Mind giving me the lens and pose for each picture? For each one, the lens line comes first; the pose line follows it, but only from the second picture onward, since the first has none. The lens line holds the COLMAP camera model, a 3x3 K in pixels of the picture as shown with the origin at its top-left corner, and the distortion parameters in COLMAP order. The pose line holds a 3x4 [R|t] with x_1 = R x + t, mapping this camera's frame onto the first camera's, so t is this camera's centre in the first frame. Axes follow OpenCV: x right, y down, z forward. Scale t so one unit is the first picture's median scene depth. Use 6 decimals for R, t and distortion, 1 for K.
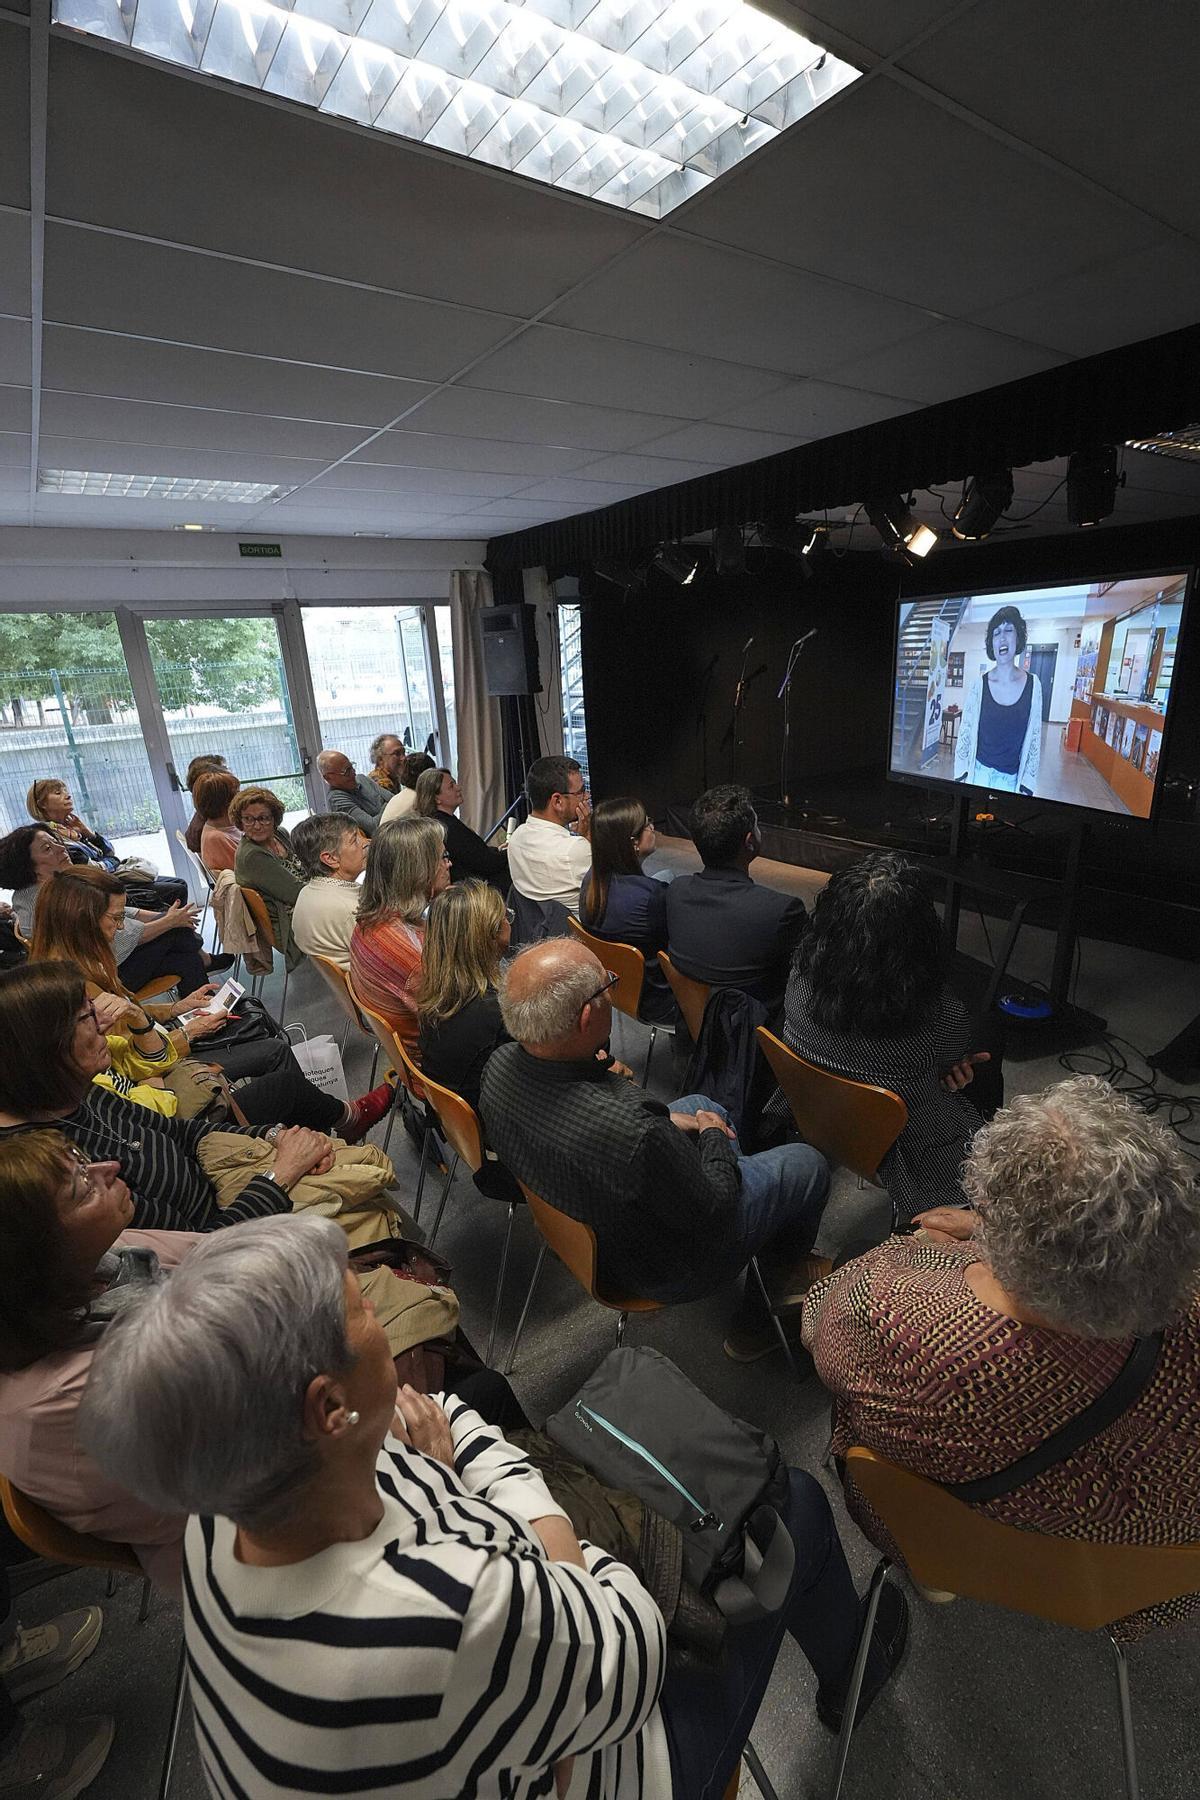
lens RADIAL K [[784.7, 0, 604.8], [0, 784.7, 900.0], [0, 0, 1]] dist [-0.000838, -0.000189]
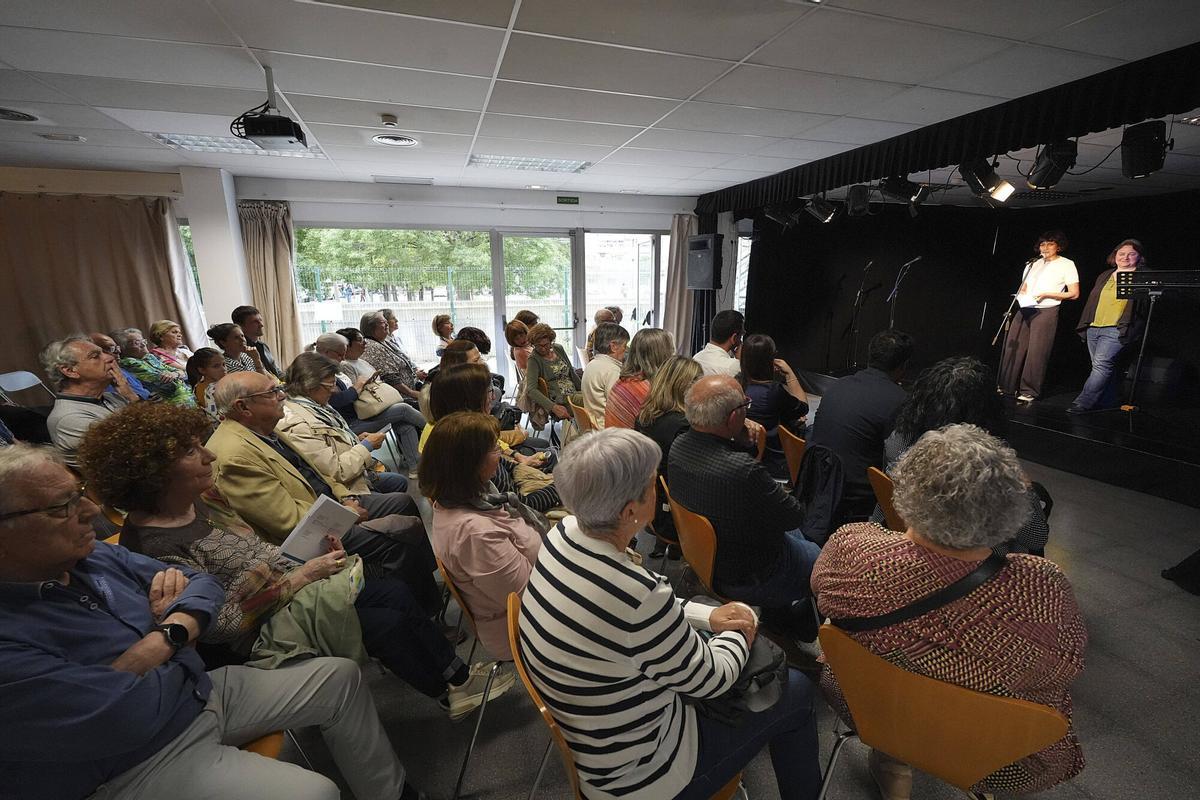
lens RADIAL K [[523.2, 0, 600.0], [0, 523.2, 400.0], [0, 0, 1]] dist [-0.000838, -0.000189]
pose [[0.952825, 0.110781, -0.282581, 0.009617], [-0.131304, 0.989832, -0.054693, 0.048200], [0.273649, 0.089217, 0.957683, -0.058646]]
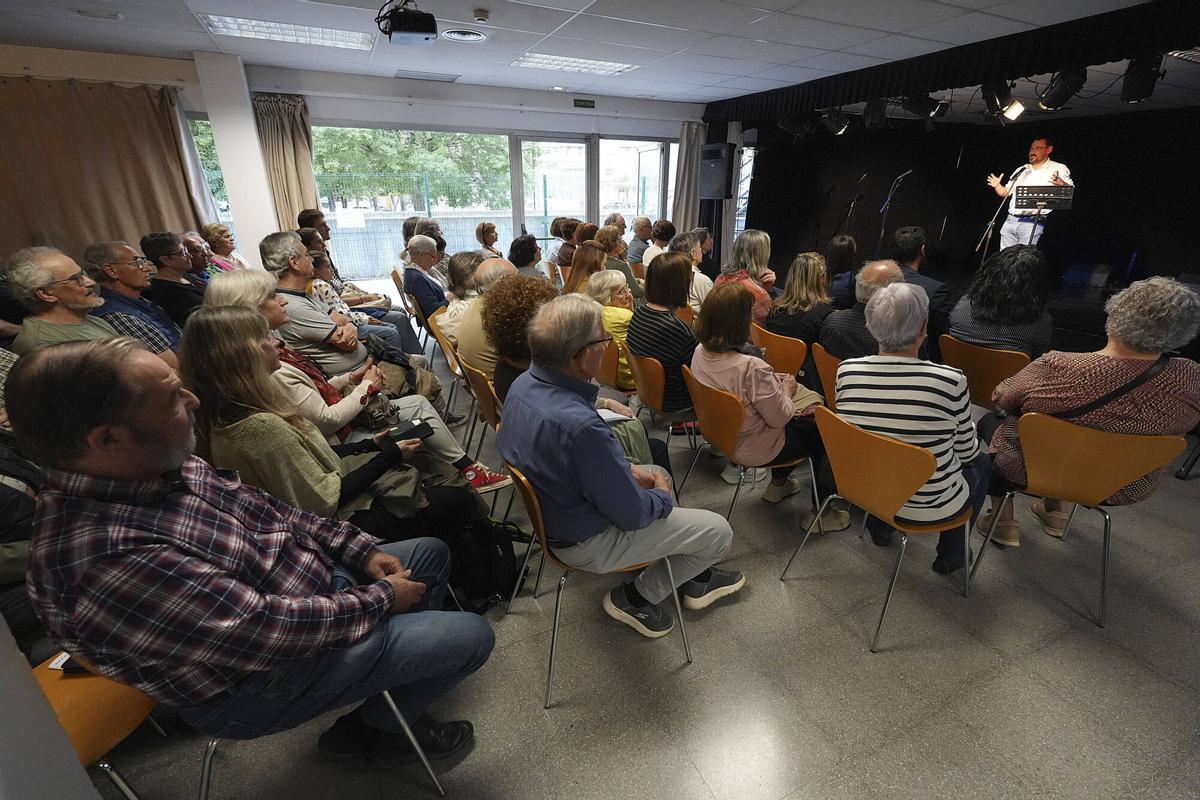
lens RADIAL K [[528.5, 0, 602.4], [0, 528.5, 391.7], [0, 0, 1]] dist [0.000022, -0.000146]
pose [[0.982559, 0.116040, -0.145301, -0.144878], [-0.107365, 0.992012, 0.066212, 0.098407], [0.151824, -0.049457, 0.987169, -0.169946]]
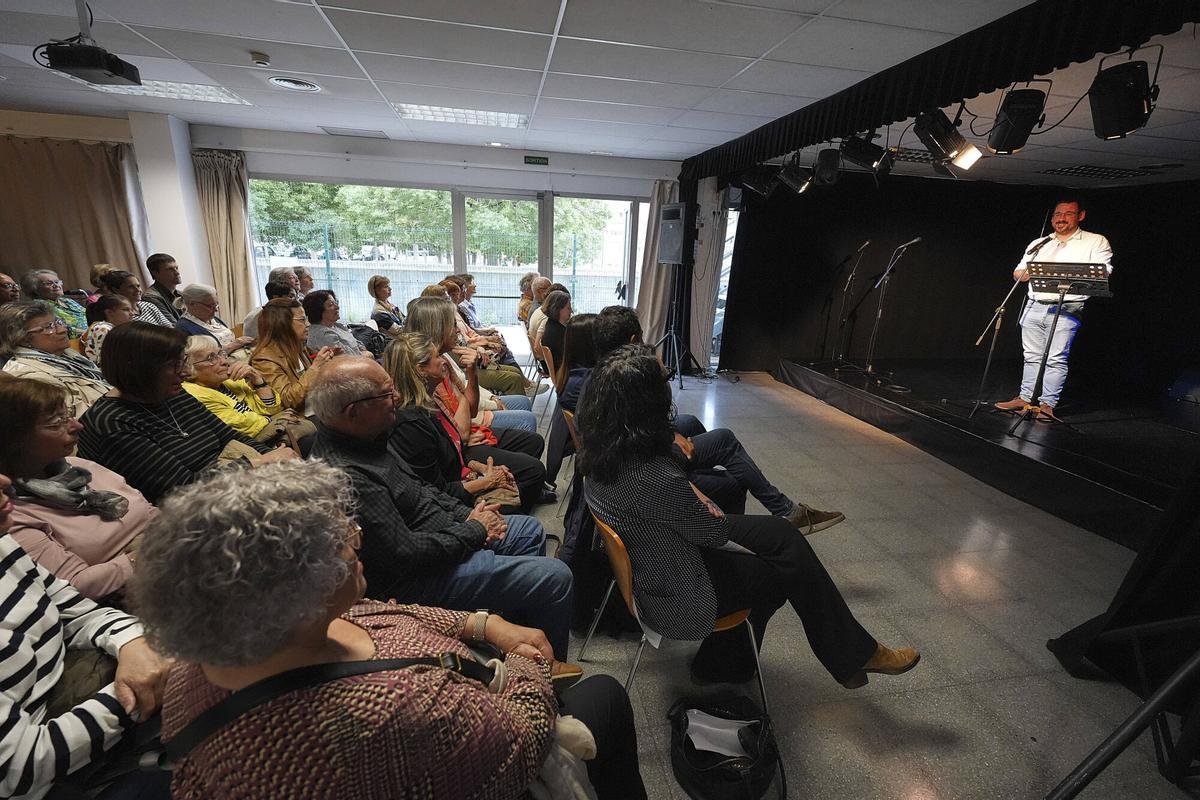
lens RADIAL K [[513.7, 0, 599.2], [0, 513.7, 405.8], [0, 0, 1]] dist [-0.000895, -0.000220]
pose [[0.900998, 0.207681, -0.380882, 0.189574], [-0.212309, 0.976731, 0.030346, 0.000431], [0.378321, 0.053523, 0.924126, 0.067933]]
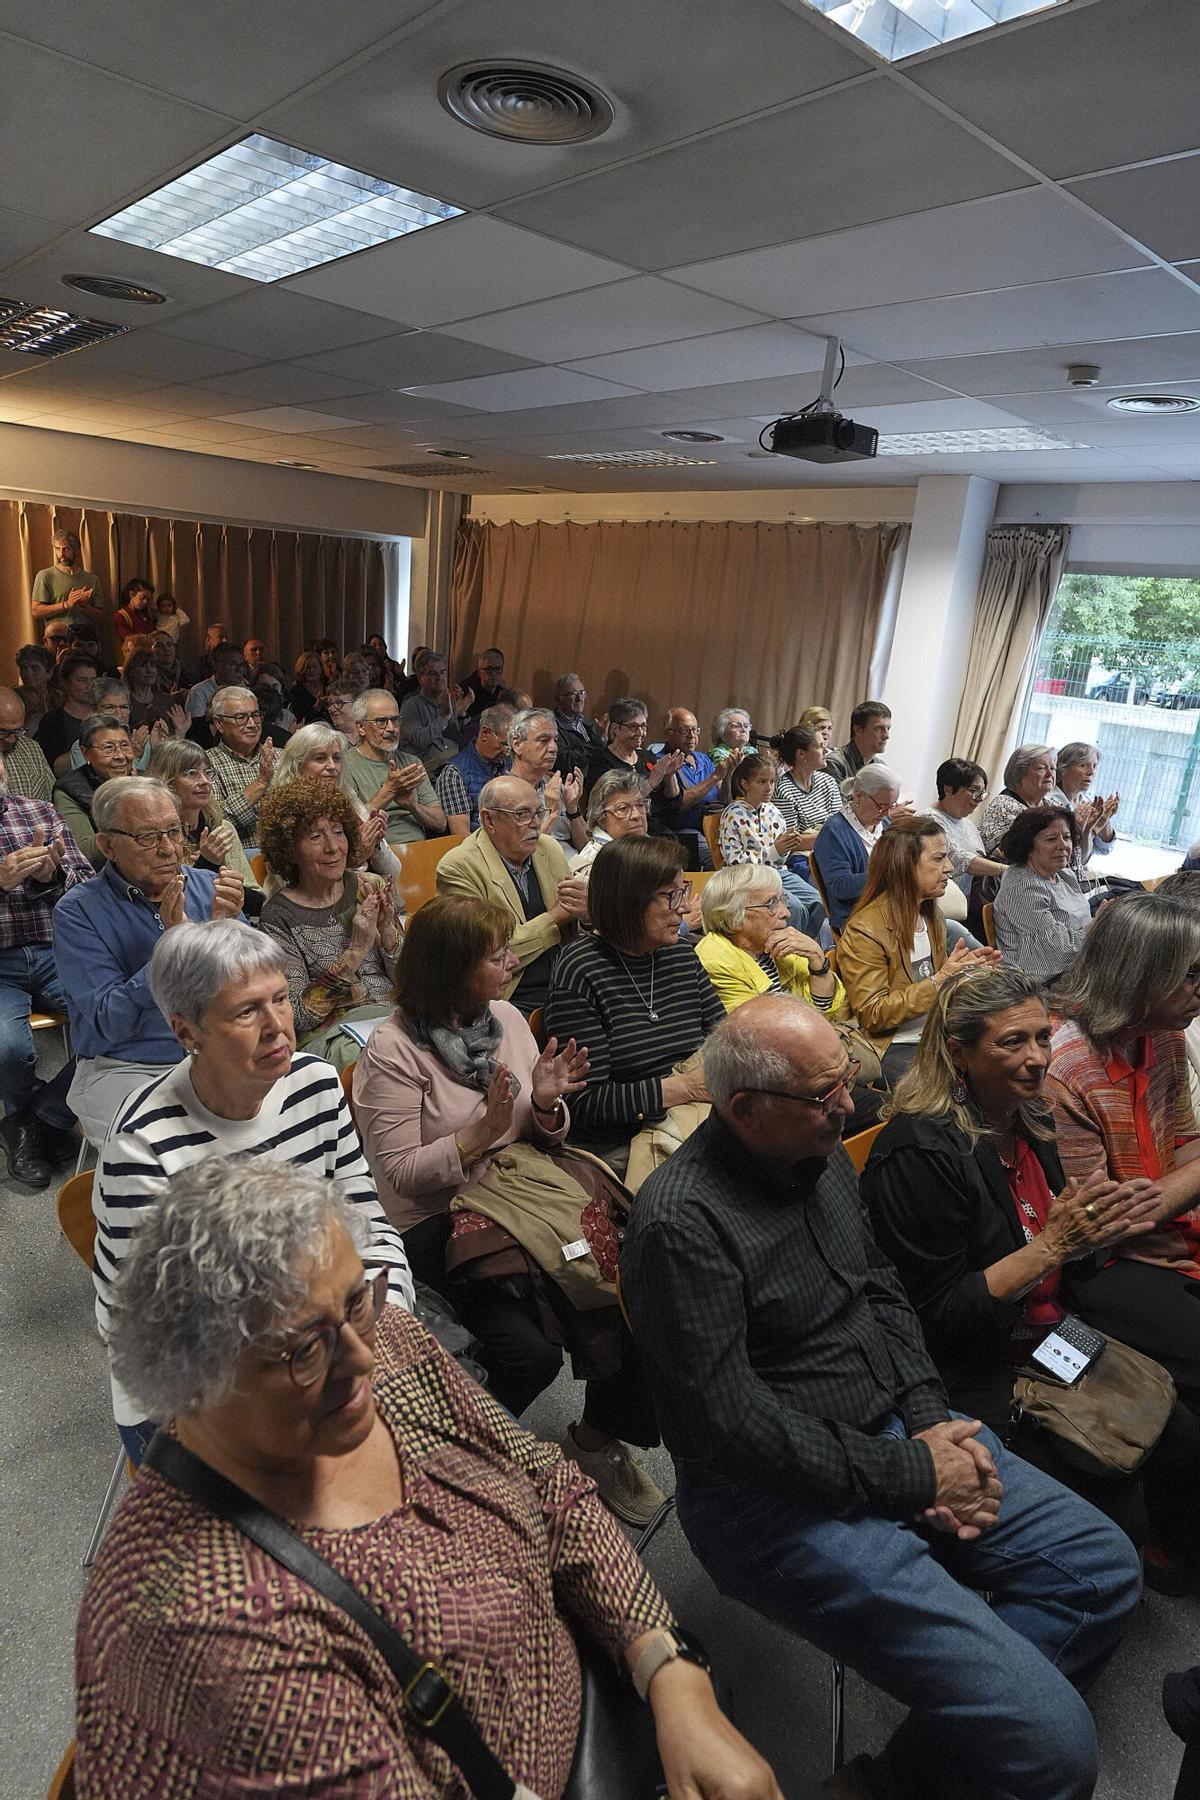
lens RADIAL K [[1052.7, 0, 597.1], [0, 1052.7, 901.5], [0, 0, 1]] dist [-0.003264, -0.000760]
pose [[0.083776, 0.334330, -0.938725, 0.214532], [-0.386103, 0.879340, 0.278722, -0.065681], [0.918644, 0.339094, 0.202754, 0.144727]]
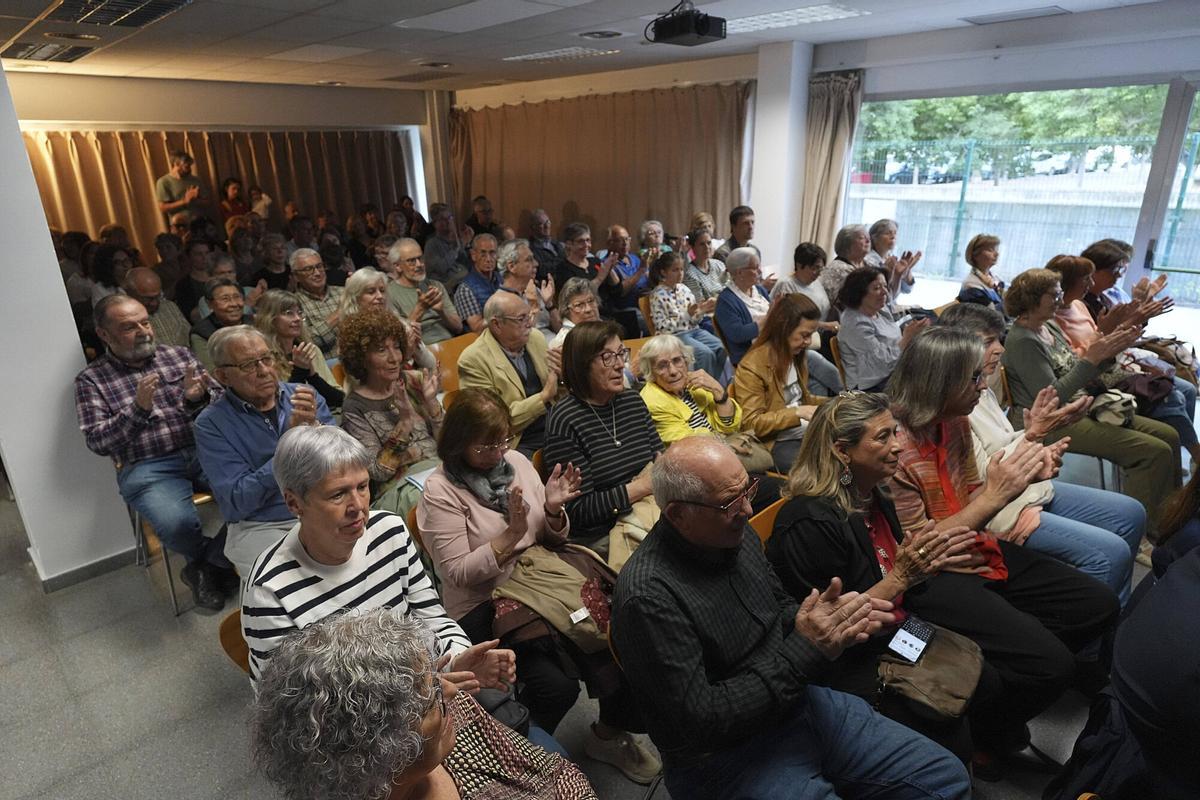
lens RADIAL K [[701.8, 0, 603.2], [0, 701.8, 399.4], [0, 0, 1]] dist [-0.003264, -0.000760]
pose [[0.155610, 0.379376, -0.912063, 0.202158], [-0.287240, 0.900792, 0.325680, -0.074306], [0.945134, 0.211302, 0.249144, 0.150243]]
